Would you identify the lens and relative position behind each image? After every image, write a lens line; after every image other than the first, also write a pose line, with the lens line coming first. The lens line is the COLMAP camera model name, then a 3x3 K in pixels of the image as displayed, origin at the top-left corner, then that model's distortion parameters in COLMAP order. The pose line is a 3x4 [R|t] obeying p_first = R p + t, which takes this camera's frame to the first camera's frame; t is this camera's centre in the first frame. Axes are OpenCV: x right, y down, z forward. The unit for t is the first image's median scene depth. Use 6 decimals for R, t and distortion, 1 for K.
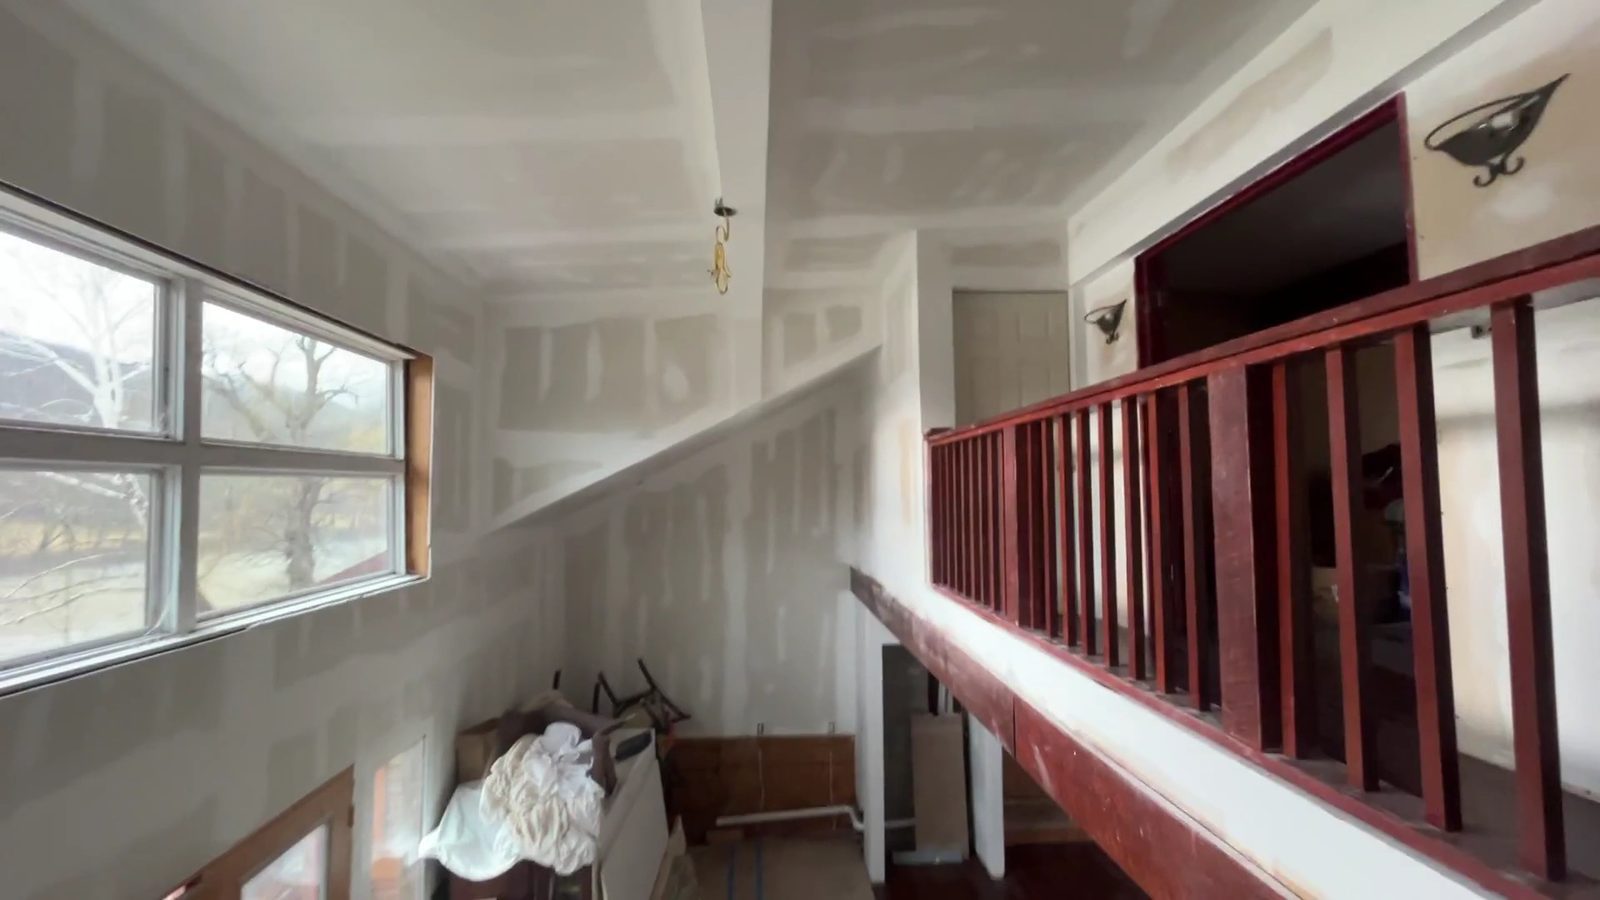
lens RADIAL K [[686.7, 0, 800.0], [0, 686.7, 450.0], [0, 0, 1]] dist [-0.000016, 0.000004]
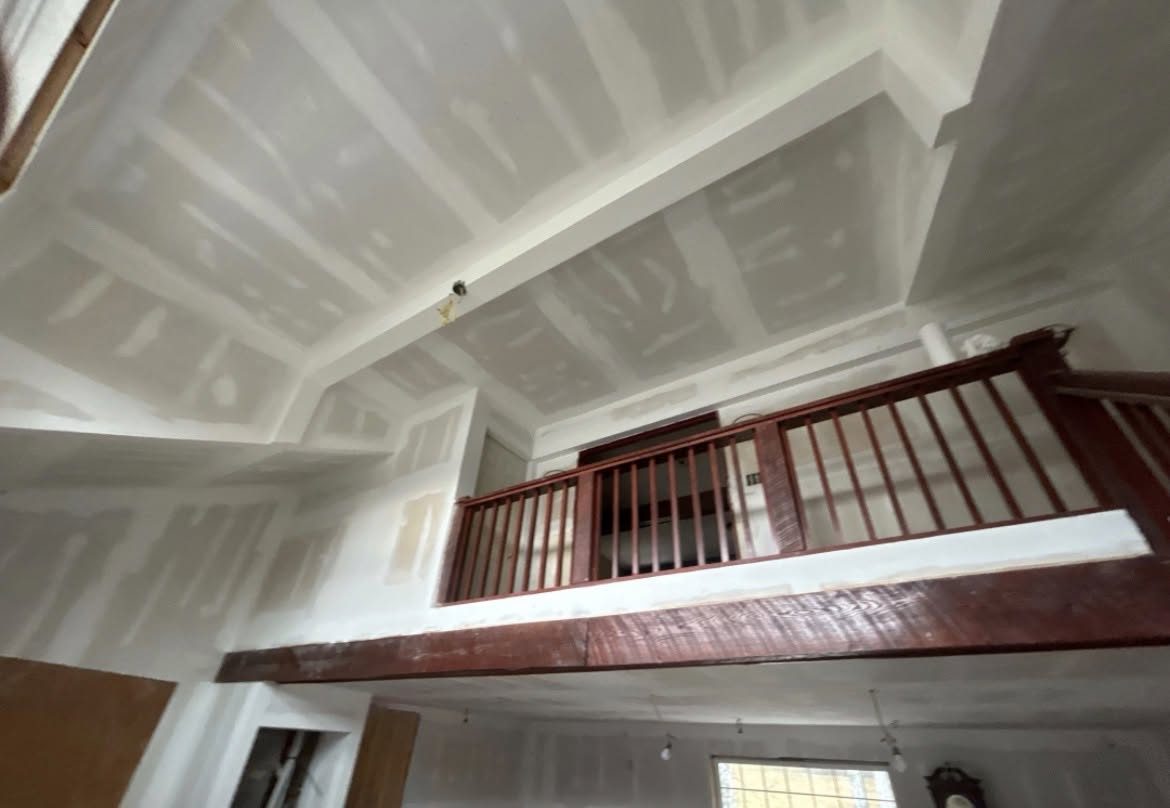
lens RADIAL K [[469.9, 0, 584.7], [0, 469.9, 435.1], [0, 0, 1]] dist [-0.000340, -0.000086]
pose [[0.584406, 0.489661, 0.647072, -0.294939], [-0.097339, 0.833959, -0.543173, 0.300897], [-0.805602, 0.254448, 0.535034, 0.176974]]
